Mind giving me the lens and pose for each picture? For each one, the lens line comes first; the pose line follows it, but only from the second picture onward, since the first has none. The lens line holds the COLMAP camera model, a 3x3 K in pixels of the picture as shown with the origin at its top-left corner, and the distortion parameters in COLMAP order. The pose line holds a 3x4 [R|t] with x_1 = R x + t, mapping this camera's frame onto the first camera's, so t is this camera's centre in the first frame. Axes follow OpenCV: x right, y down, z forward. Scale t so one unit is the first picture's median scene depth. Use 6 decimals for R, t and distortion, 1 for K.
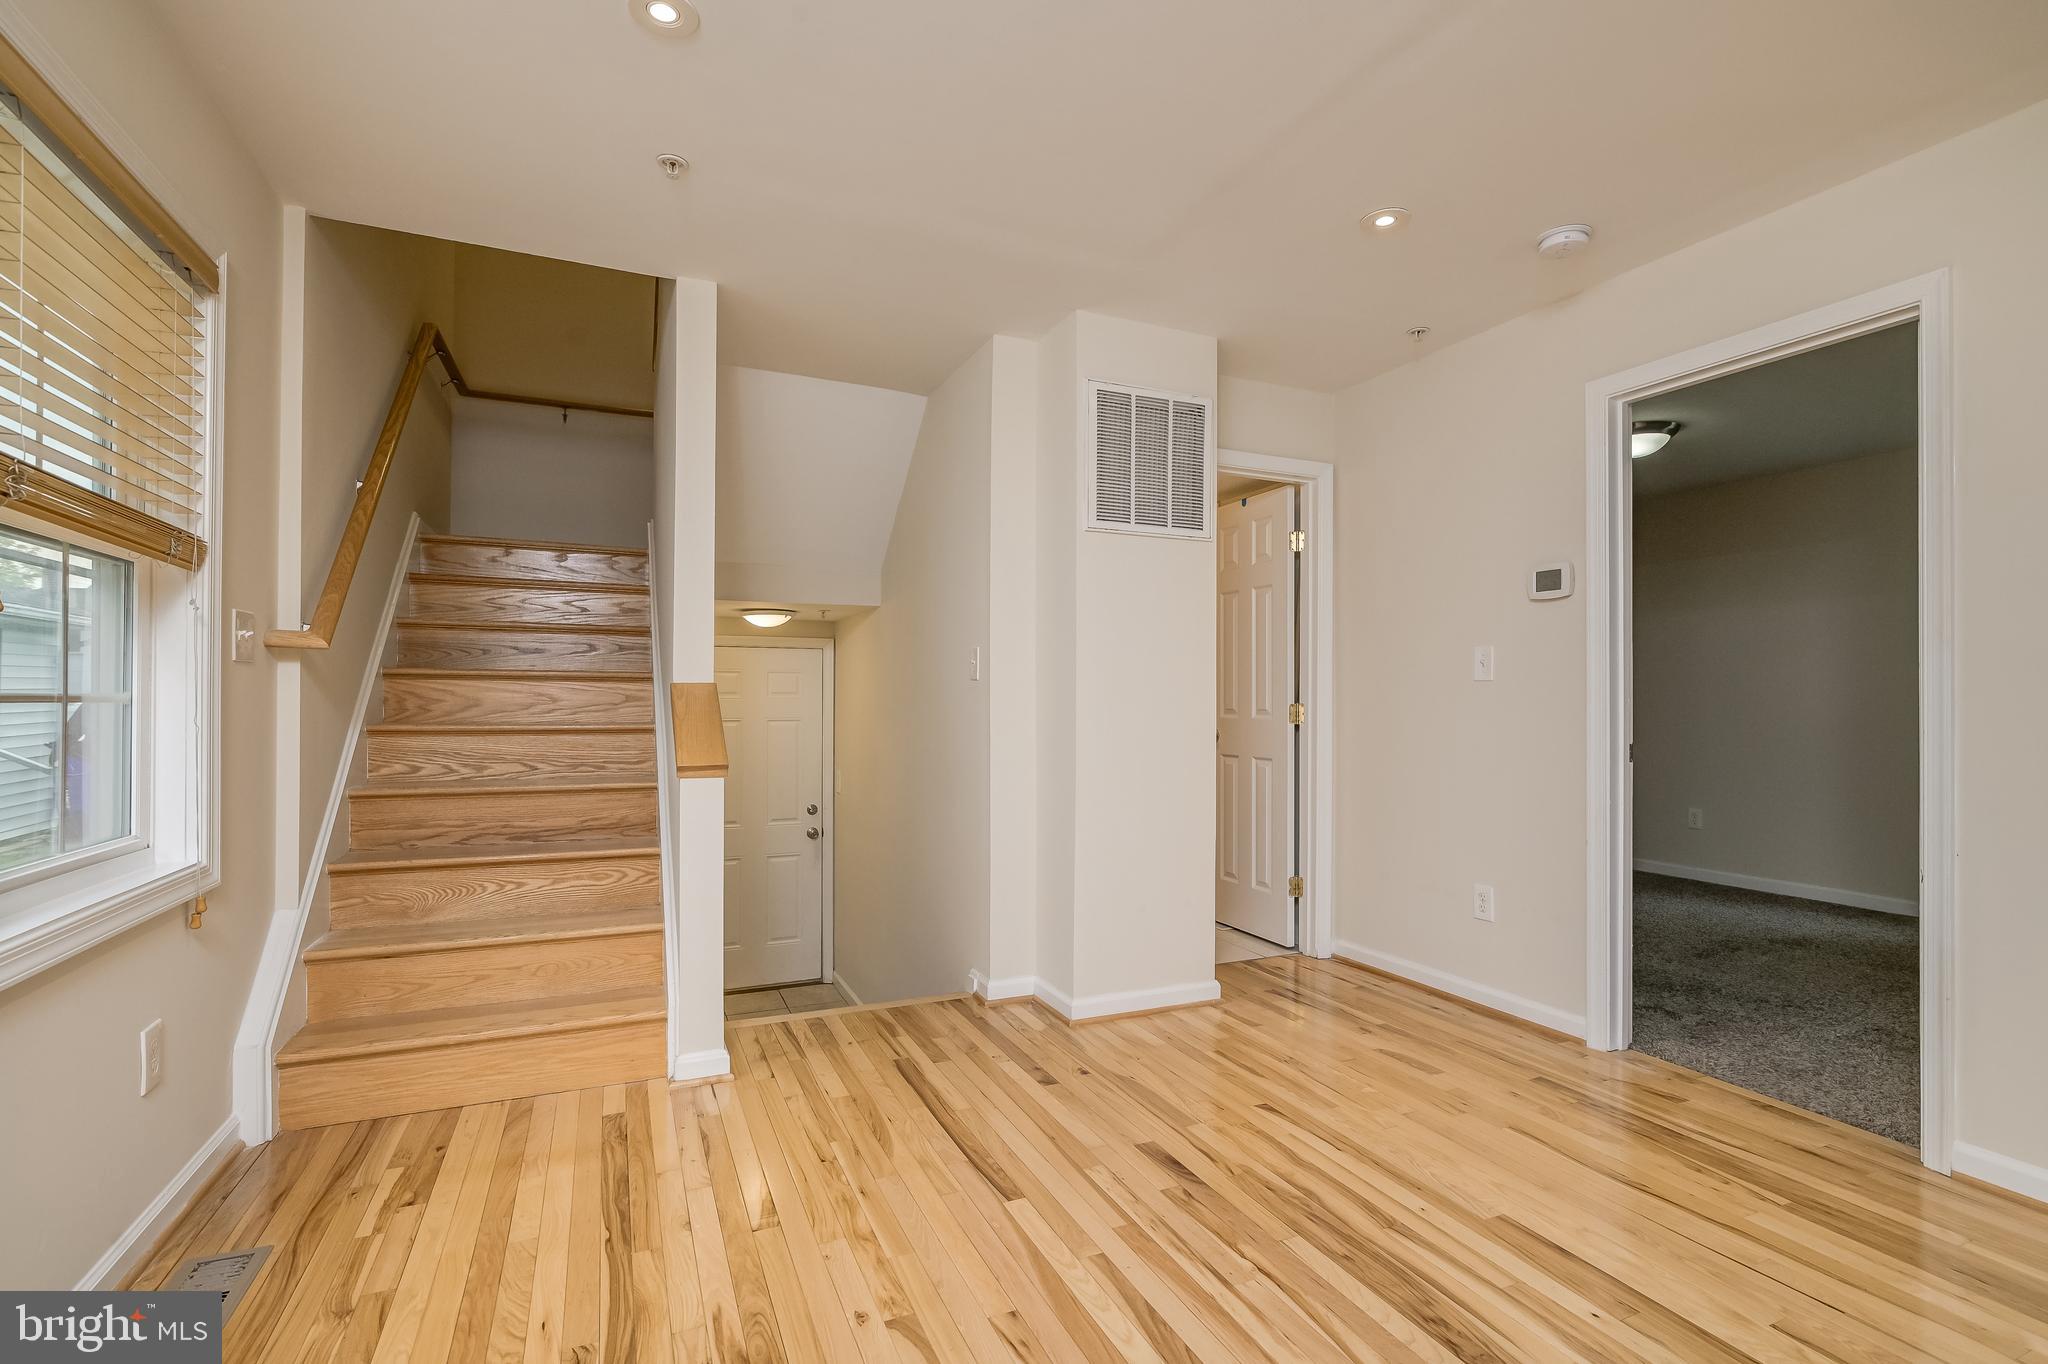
lens RADIAL K [[929.6, 0, 1014.1], [0, 929.6, 696.1], [0, 0, 1]] dist [-0.009387, 0.003837]
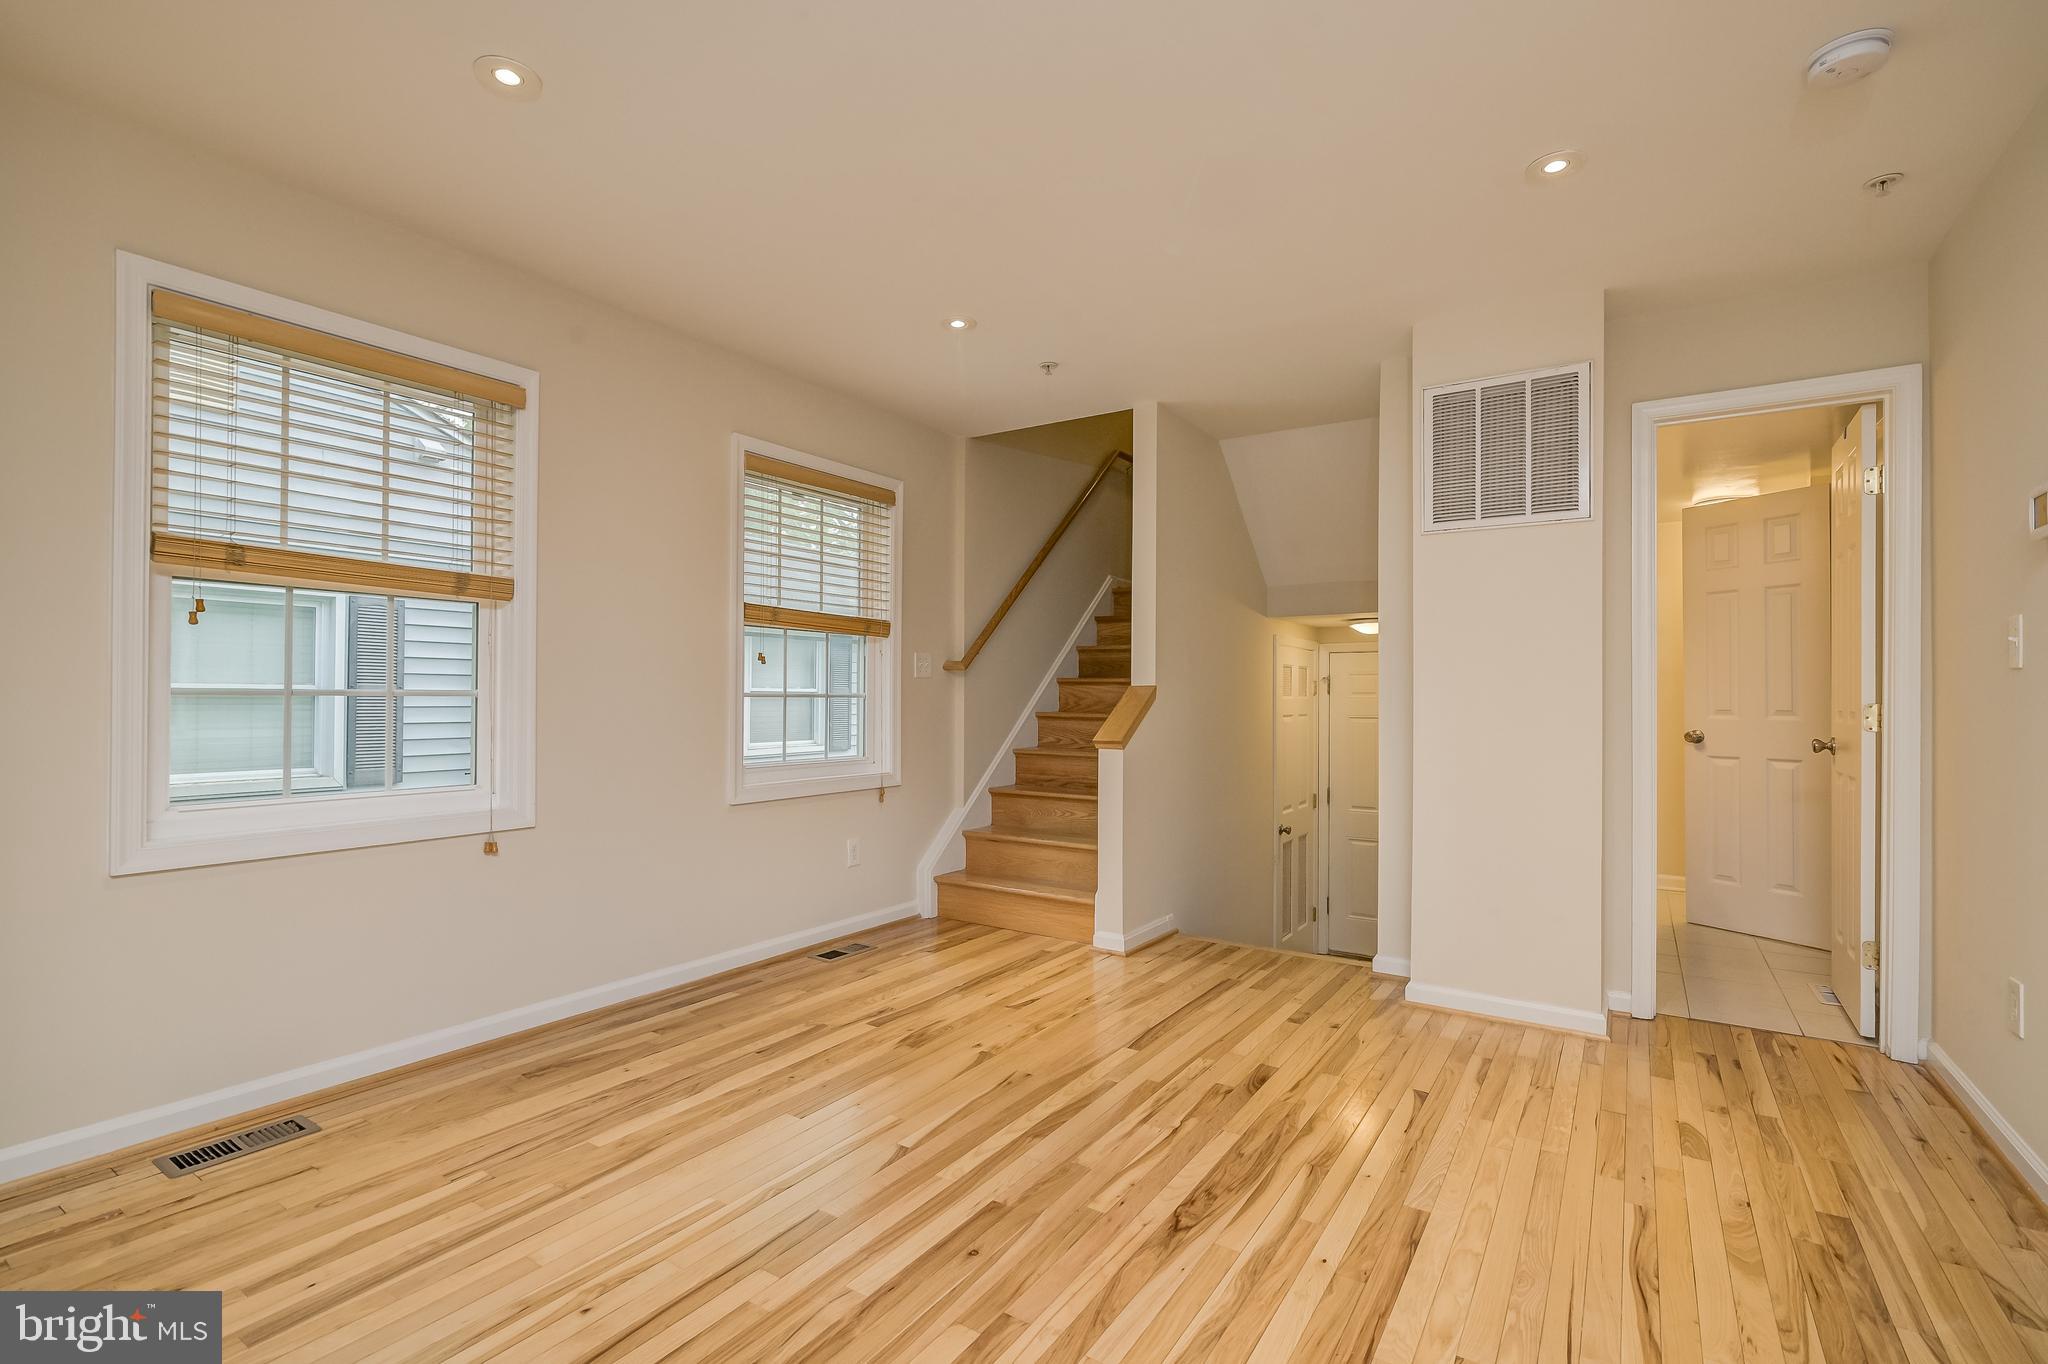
lens RADIAL K [[929.6, 0, 1017.4], [0, 929.6, 694.3], [0, 0, 1]] dist [-0.009387, 0.003837]
pose [[0.540493, -0.002259, -0.841345, 0.841357], [0.000000, 0.999996, -0.002685, 0.003702], [0.841348, 0.001451, 0.540491, 0.065416]]
